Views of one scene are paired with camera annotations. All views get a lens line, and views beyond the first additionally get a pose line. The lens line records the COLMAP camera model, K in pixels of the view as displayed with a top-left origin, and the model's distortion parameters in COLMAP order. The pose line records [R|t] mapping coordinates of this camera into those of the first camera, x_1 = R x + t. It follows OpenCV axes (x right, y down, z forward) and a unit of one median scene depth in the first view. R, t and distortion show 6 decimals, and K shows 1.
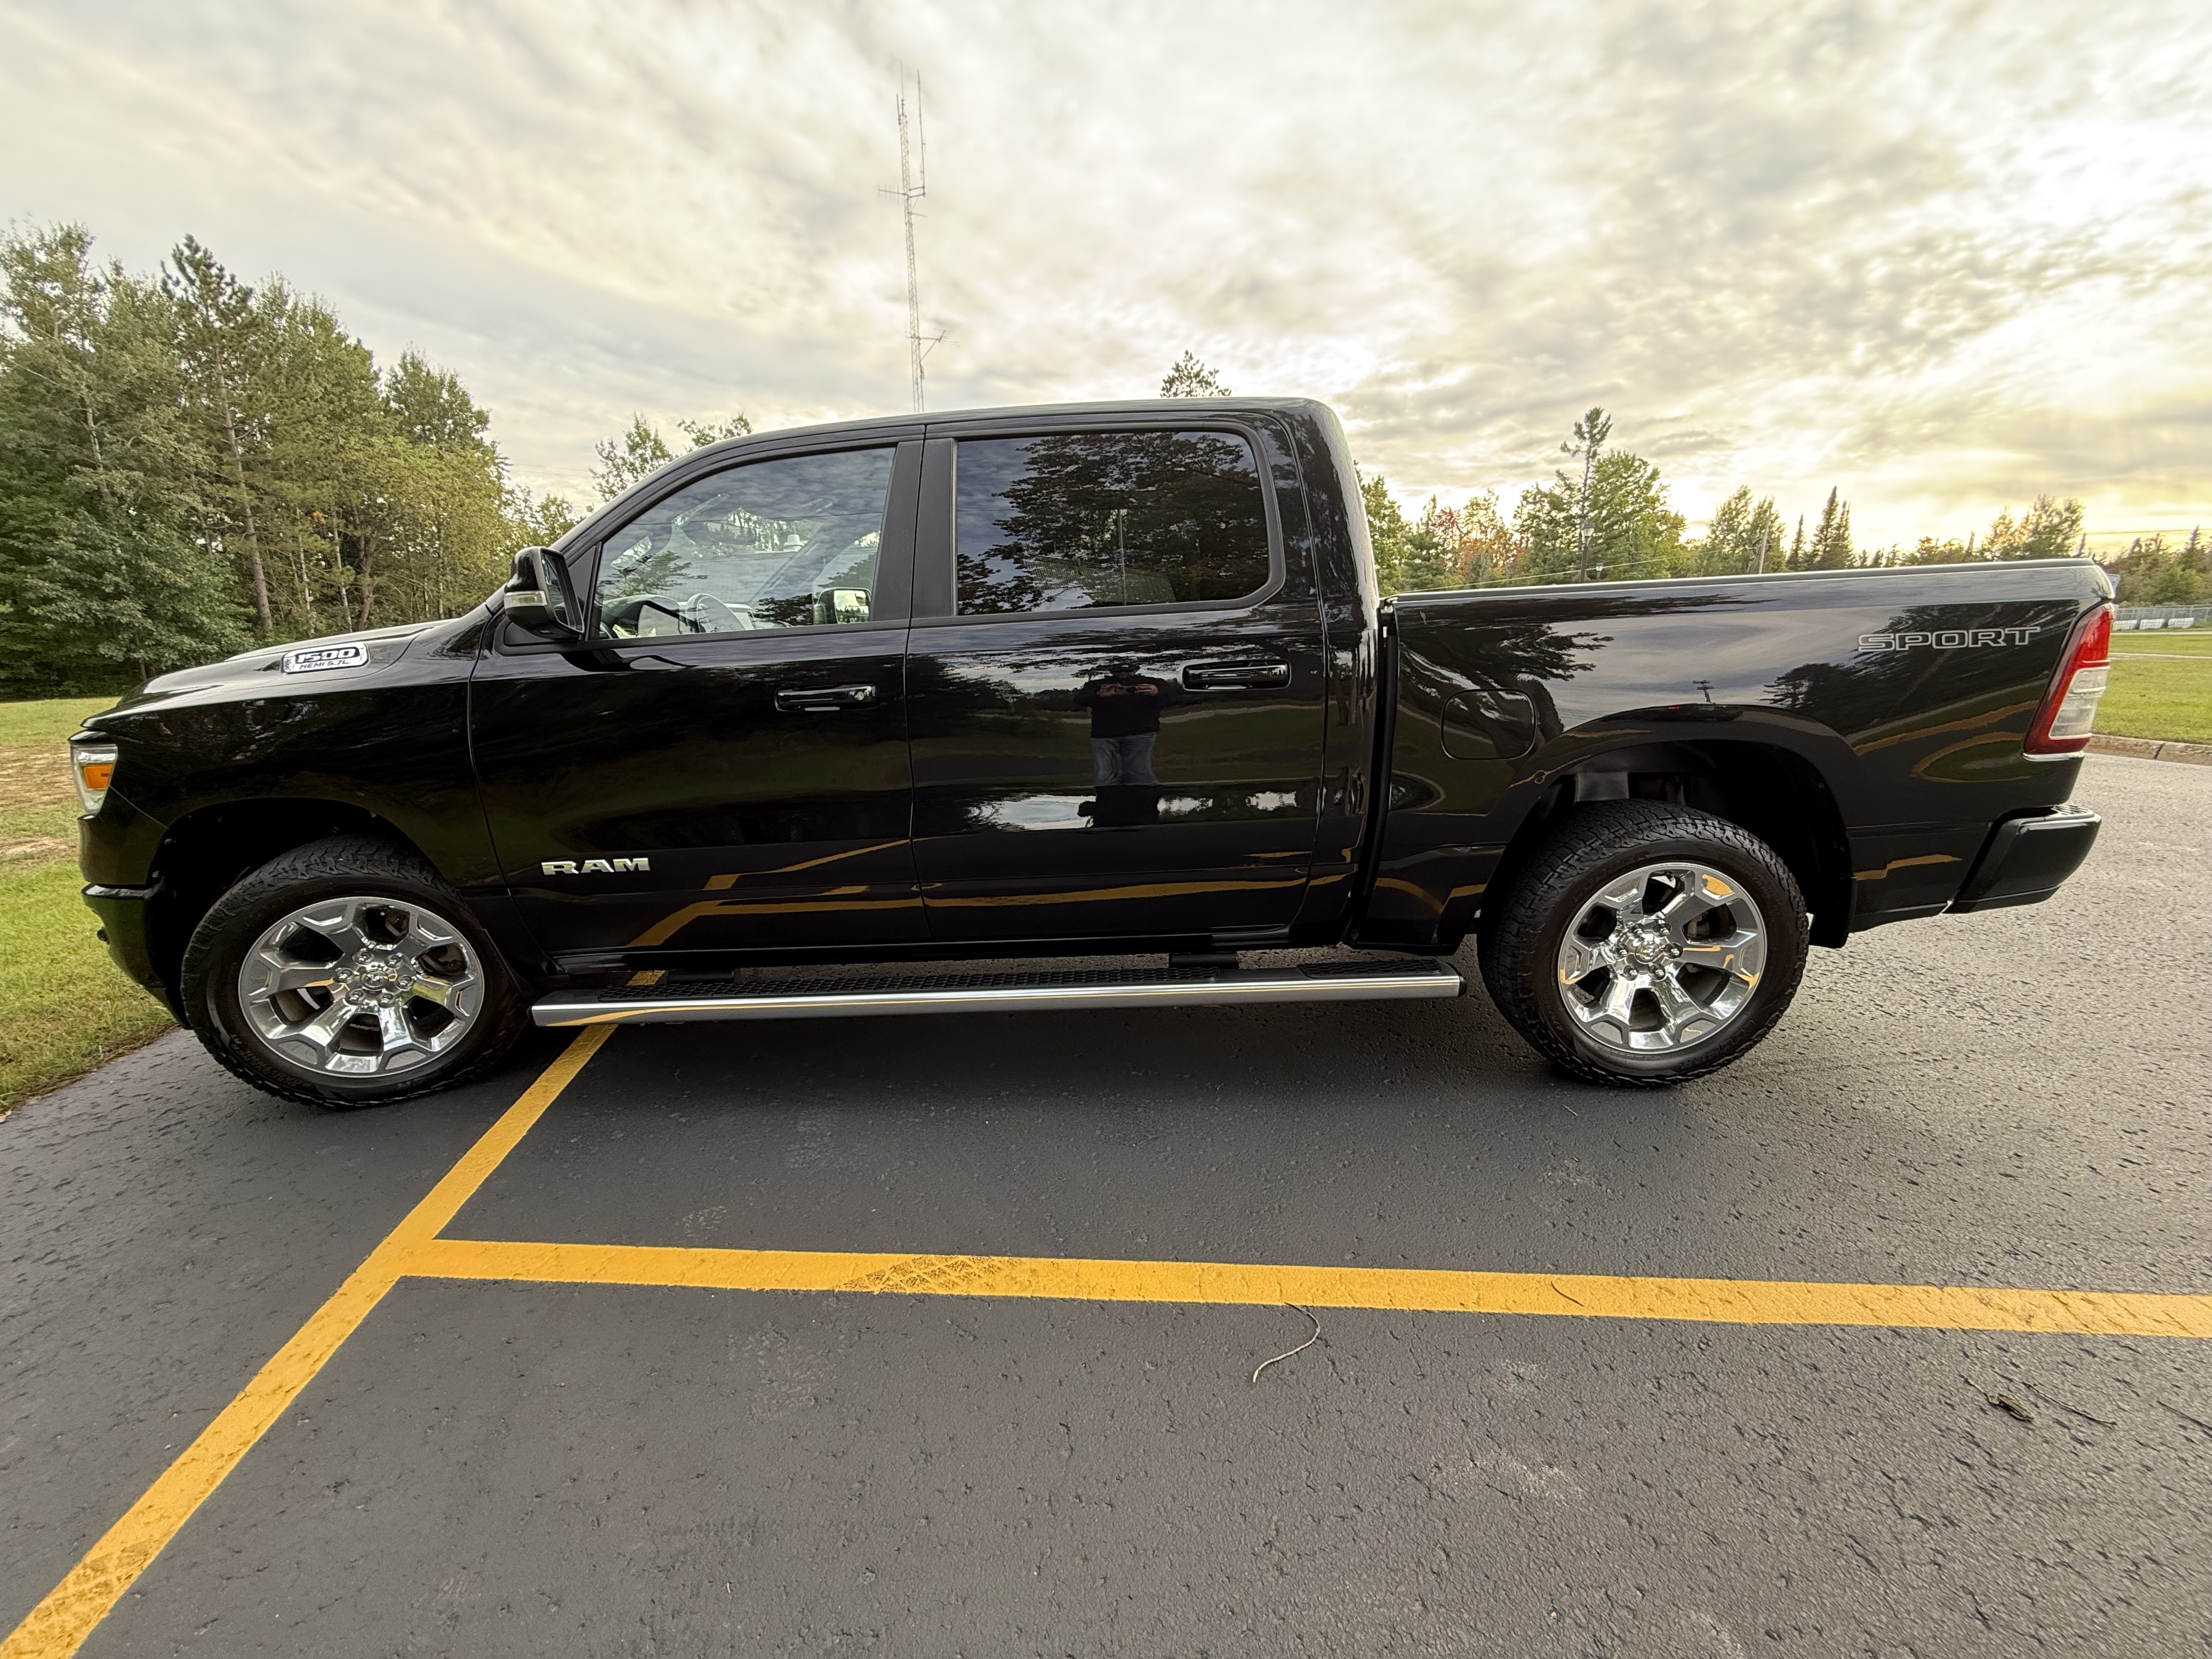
lens RADIAL K [[878.0, 0, 1100.8], [0, 878.0, 831.4], [0, 0, 1]] dist [0.000711, -0.000321]
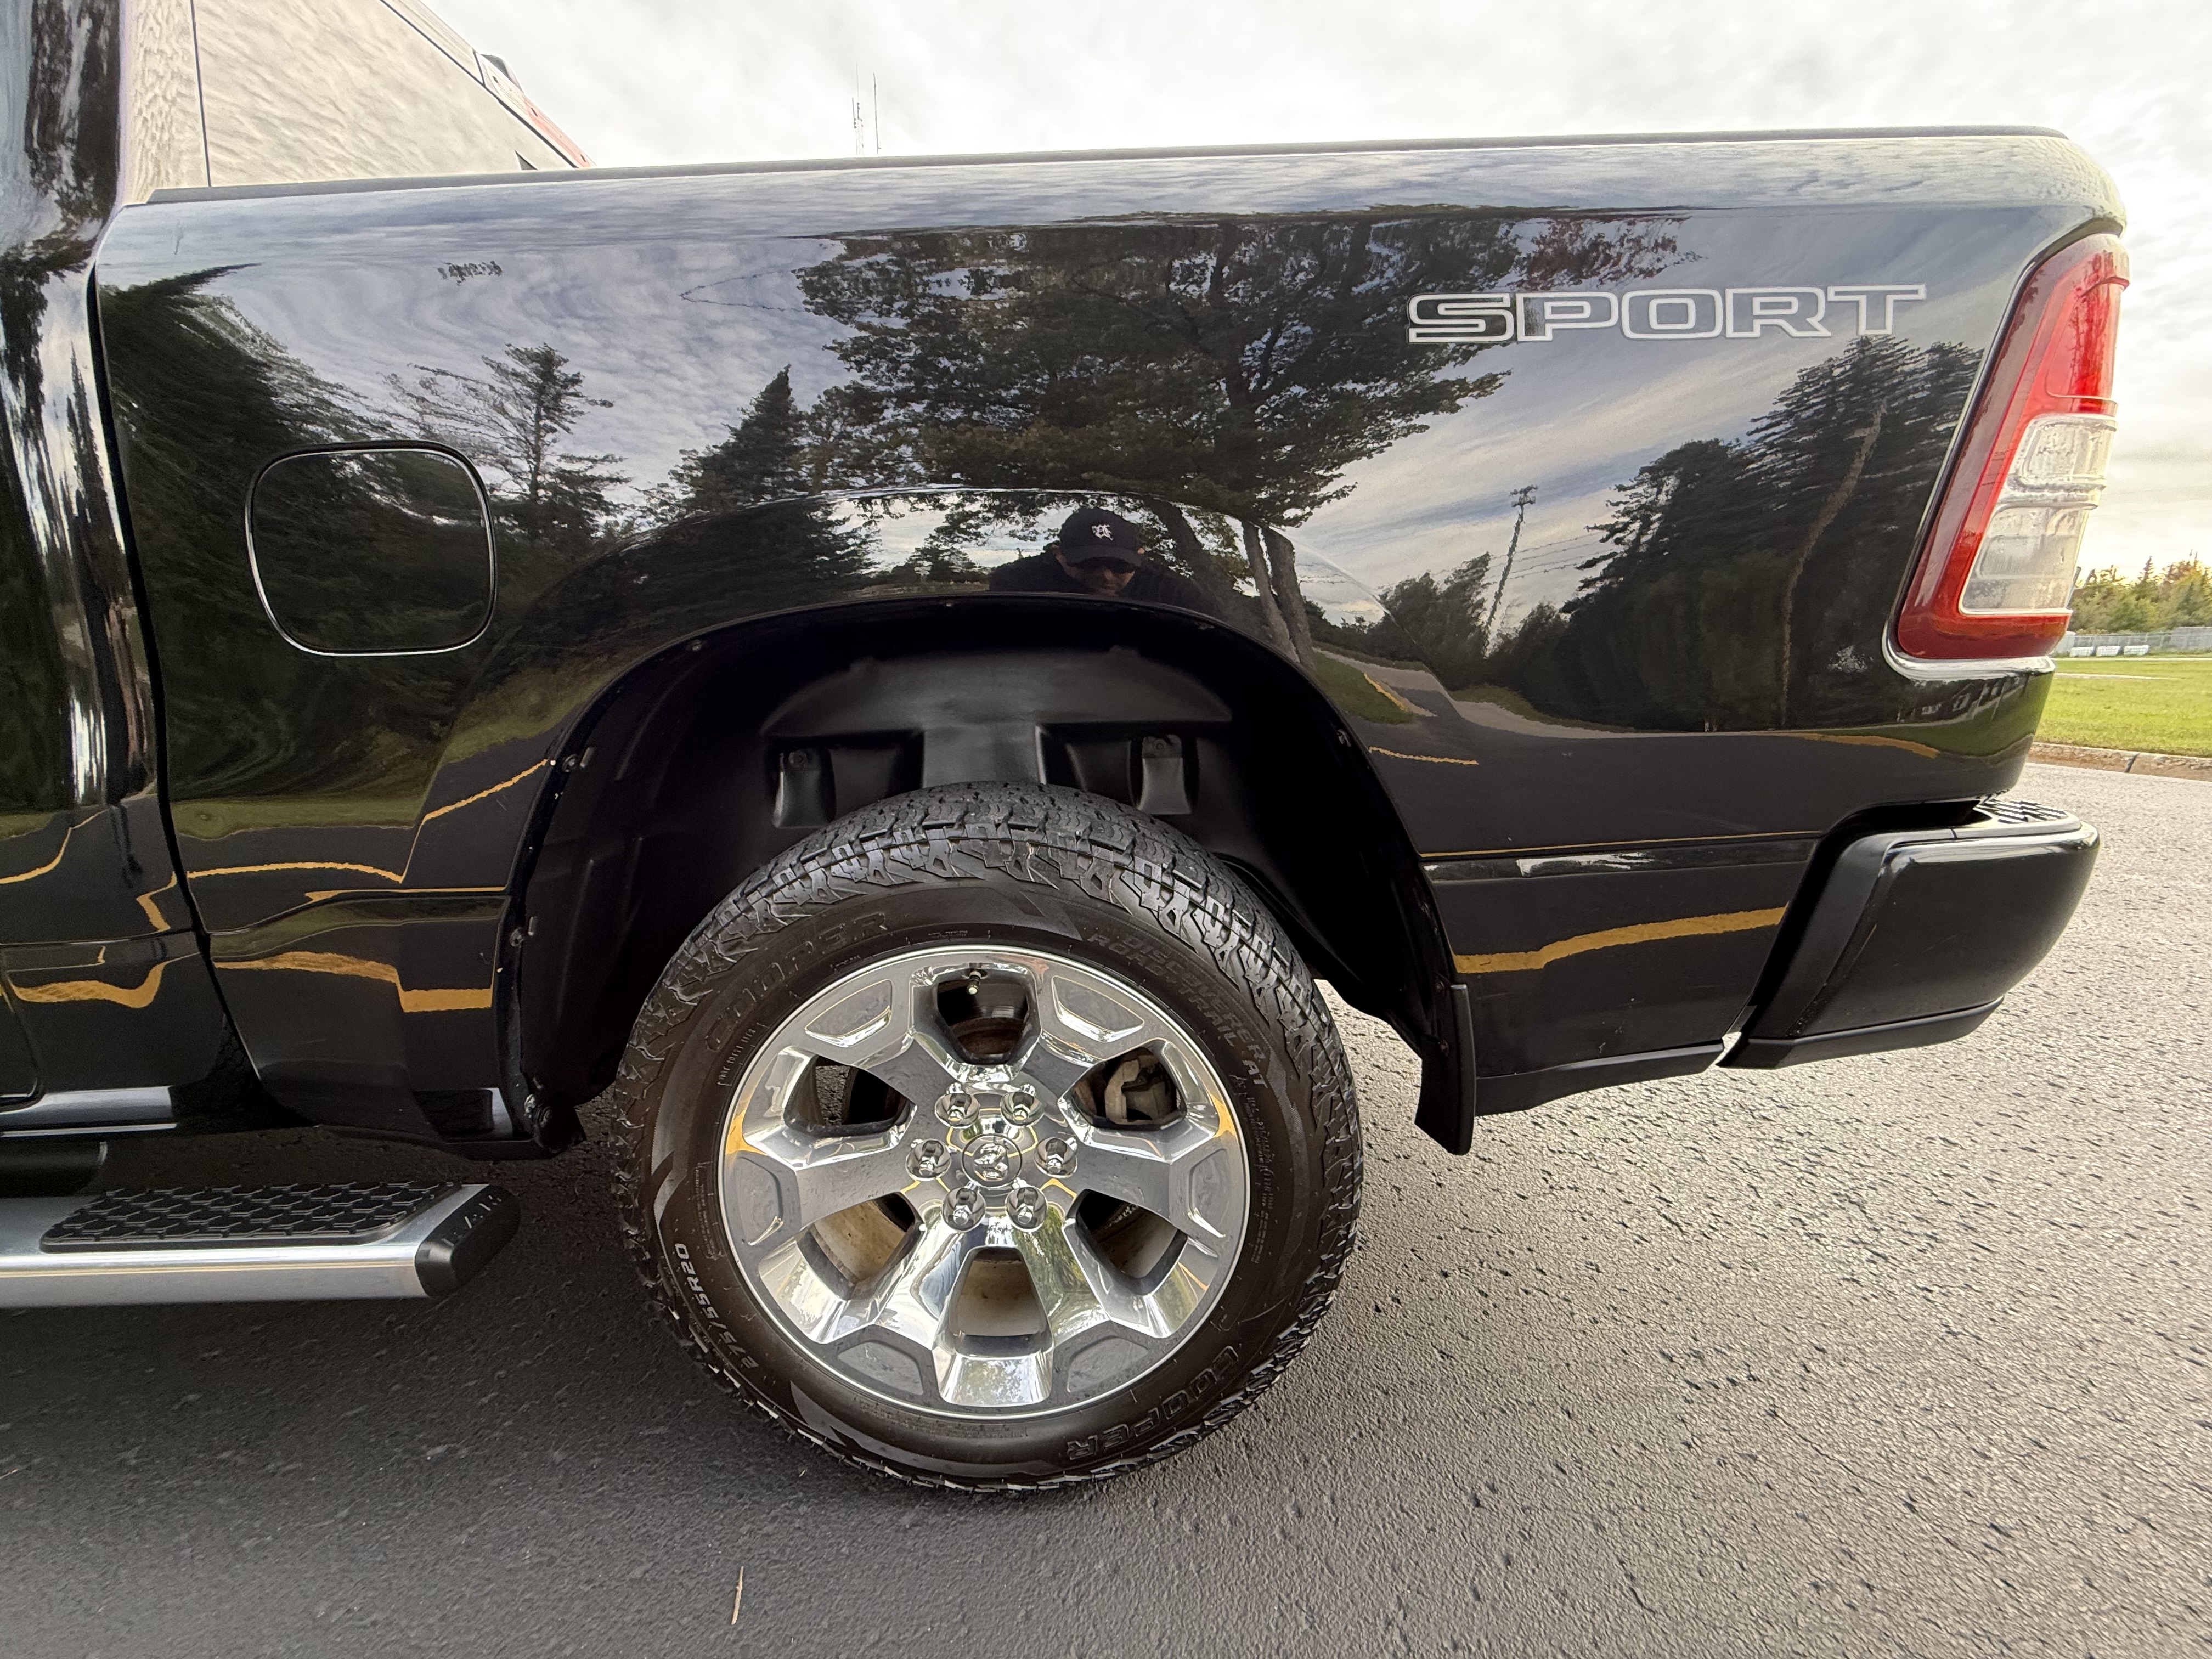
lens RADIAL K [[878.0, 0, 1100.8], [0, 878.0, 831.4], [0, 0, 1]] dist [0.000711, -0.000321]
pose [[0.999777, 0.007078, 0.019897, 0.099360], [-0.006655, 0.999752, -0.021238, -0.000643], [-0.020042, 0.021101, 0.999576, 0.089355]]
